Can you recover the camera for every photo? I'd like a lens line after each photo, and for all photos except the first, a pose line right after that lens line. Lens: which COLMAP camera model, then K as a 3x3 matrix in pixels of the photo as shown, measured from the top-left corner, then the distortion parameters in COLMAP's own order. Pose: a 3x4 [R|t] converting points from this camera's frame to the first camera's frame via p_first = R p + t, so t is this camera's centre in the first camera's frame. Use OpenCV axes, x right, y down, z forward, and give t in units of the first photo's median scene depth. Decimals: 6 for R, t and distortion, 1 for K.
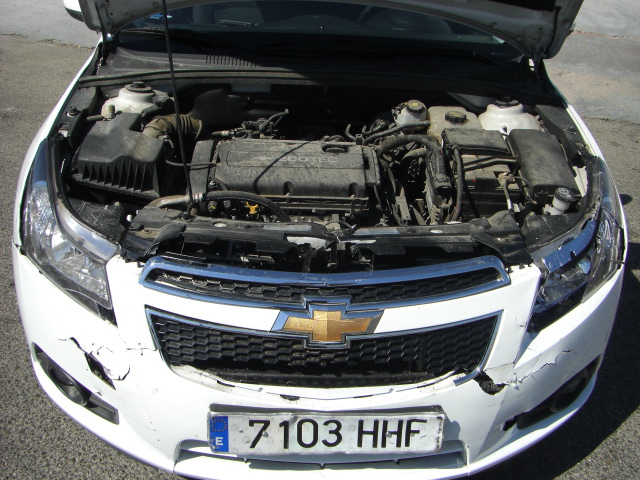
lens RADIAL K [[720.3, 0, 320.0], [0, 720.3, 240.0], [0, 0, 1]] dist [-0.191579, 0.143839]
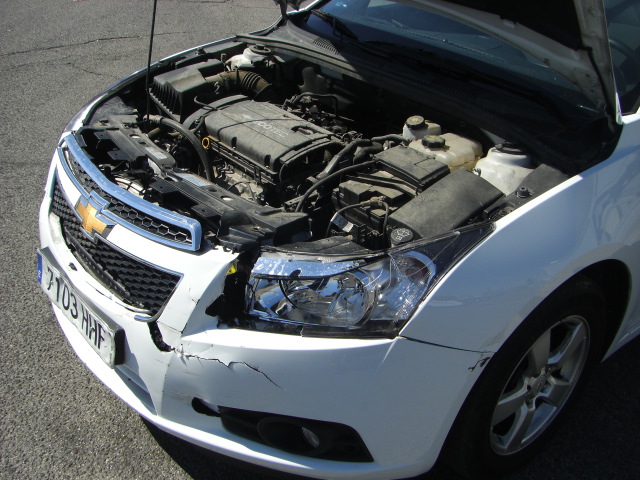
lens RADIAL K [[720.3, 0, 320.0], [0, 720.3, 240.0], [0, 0, 1]] dist [-0.191579, 0.143839]
pose [[0.612179, 0.367543, -0.700106, 1.076534], [-0.412427, 0.903846, 0.113873, -0.143182], [0.674641, 0.219032, 0.704900, 0.402334]]
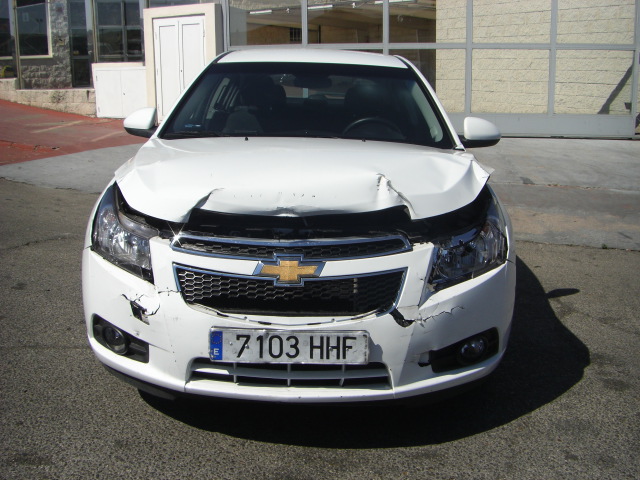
lens RADIAL K [[720.3, 0, 320.0], [0, 720.3, 240.0], [0, 0, 1]] dist [-0.191579, 0.143839]
pose [[0.999127, -0.006738, -0.041240, 0.136255], [-0.004754, 0.962182, -0.272365, 0.459658], [0.041515, 0.272323, 0.961310, -0.486785]]
